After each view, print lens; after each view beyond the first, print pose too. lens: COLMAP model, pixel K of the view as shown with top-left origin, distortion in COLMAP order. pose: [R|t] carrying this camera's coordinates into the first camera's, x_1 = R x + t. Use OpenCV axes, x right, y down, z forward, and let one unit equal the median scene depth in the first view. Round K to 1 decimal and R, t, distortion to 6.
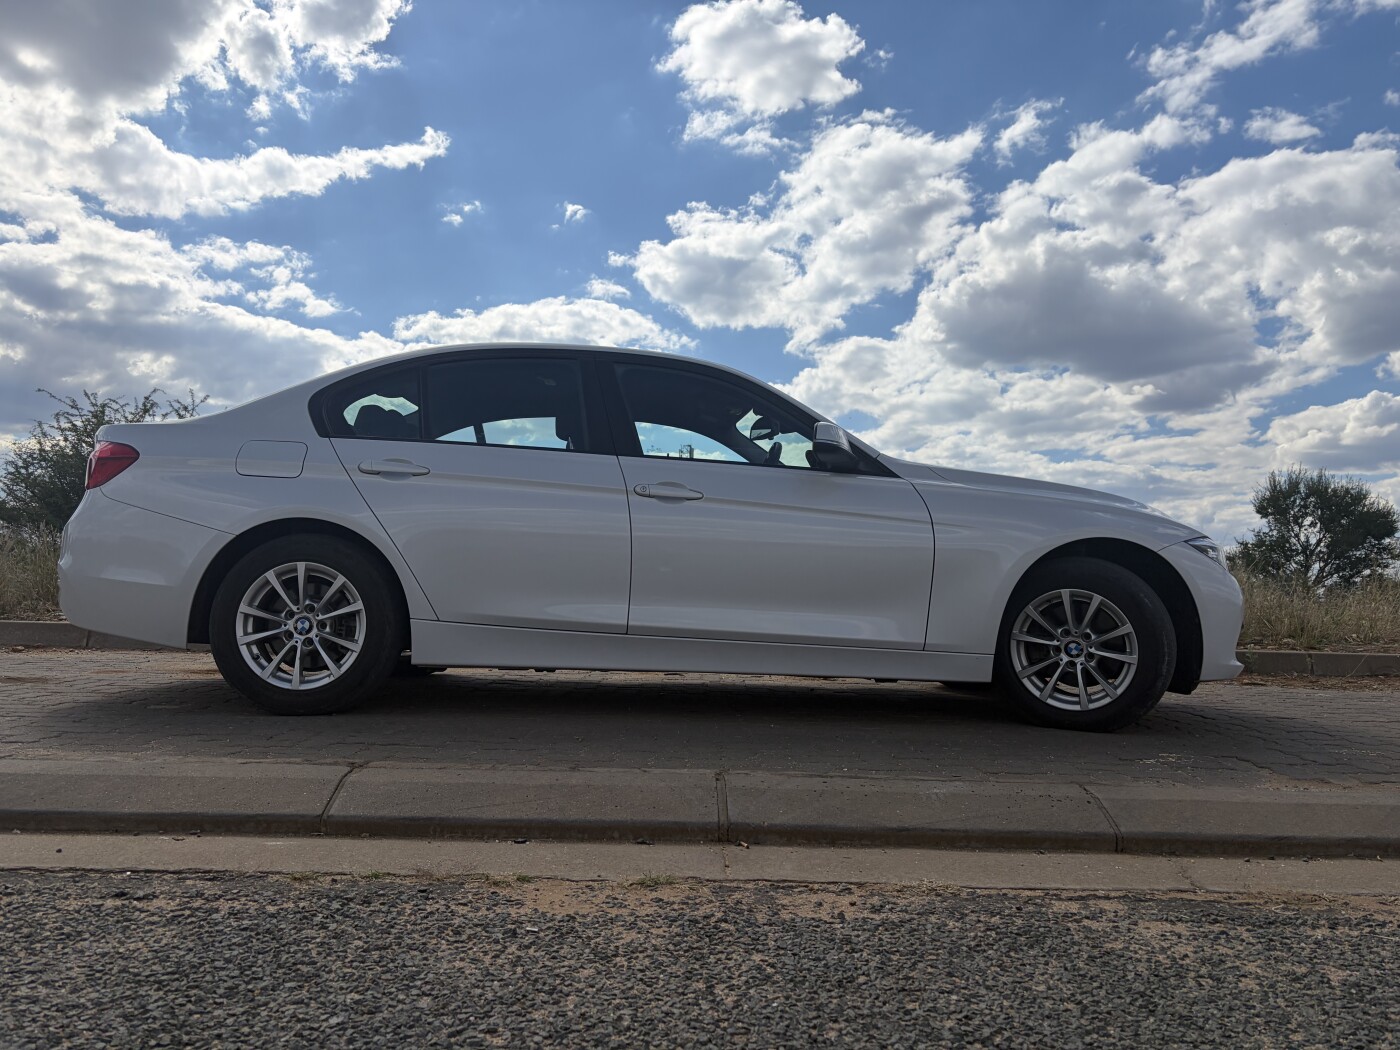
lens RADIAL K [[1071.2, 0, 696.6], [0, 1071.2, 526.4], [0, 0, 1]] dist [-0.008364, 0.027839]
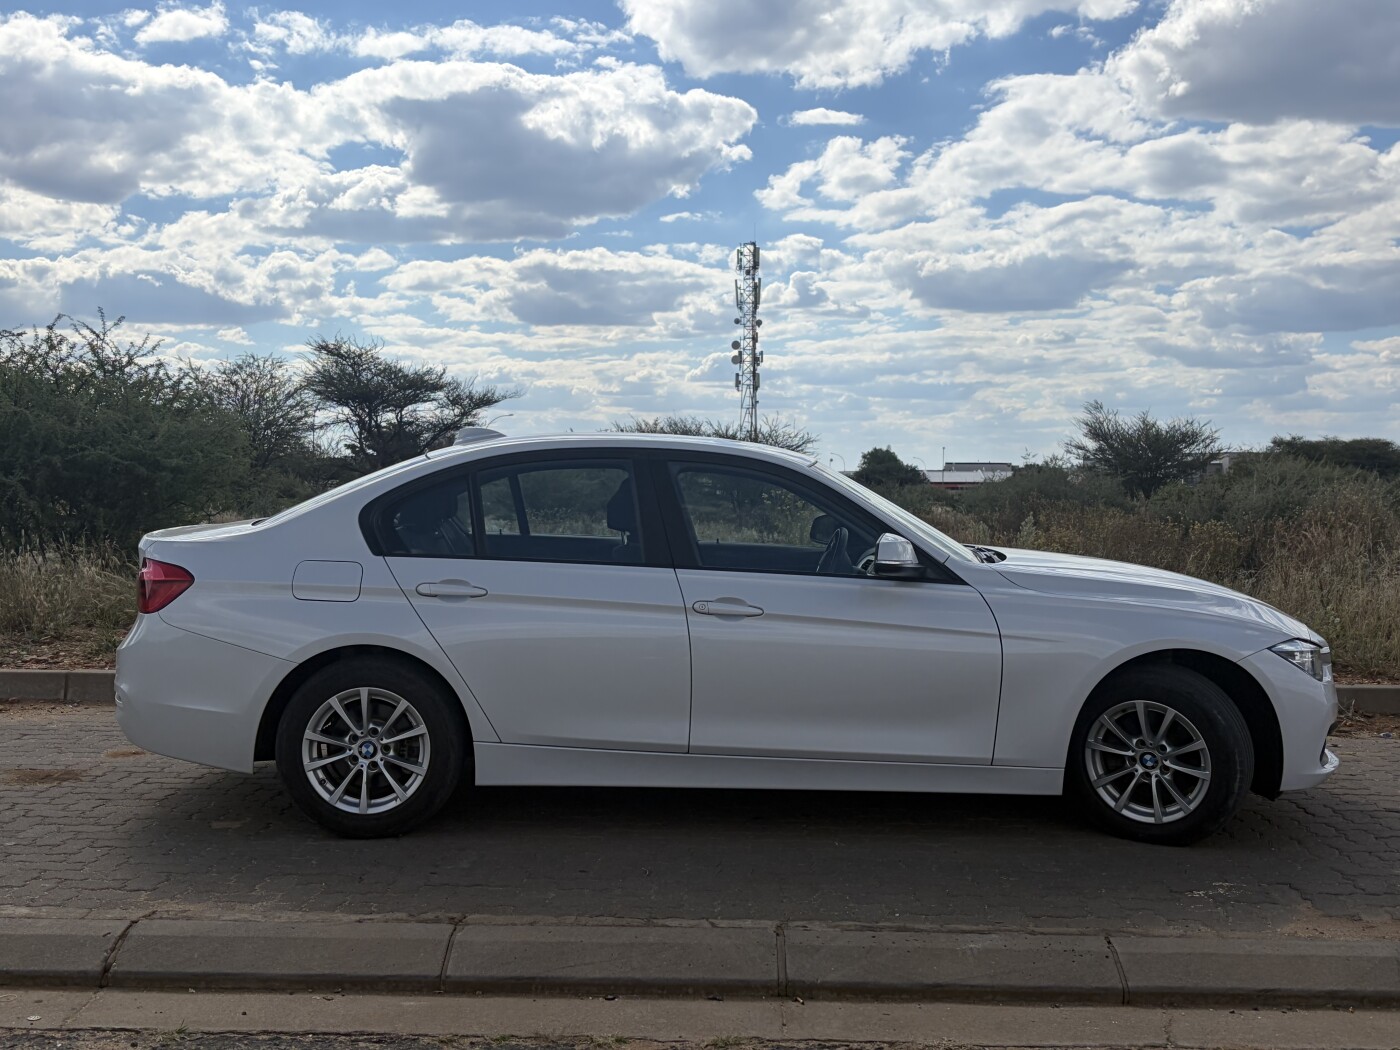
lens RADIAL K [[1525.6, 0, 701.3], [0, 1525.6, 521.9], [0, 0, 1]] dist [-0.000759, 0.000000]
pose [[0.998947, -0.014864, -0.043412, 0.010581], [0.018068, 0.997067, 0.074373, -0.221457], [0.042179, -0.075079, 0.996285, -0.397044]]
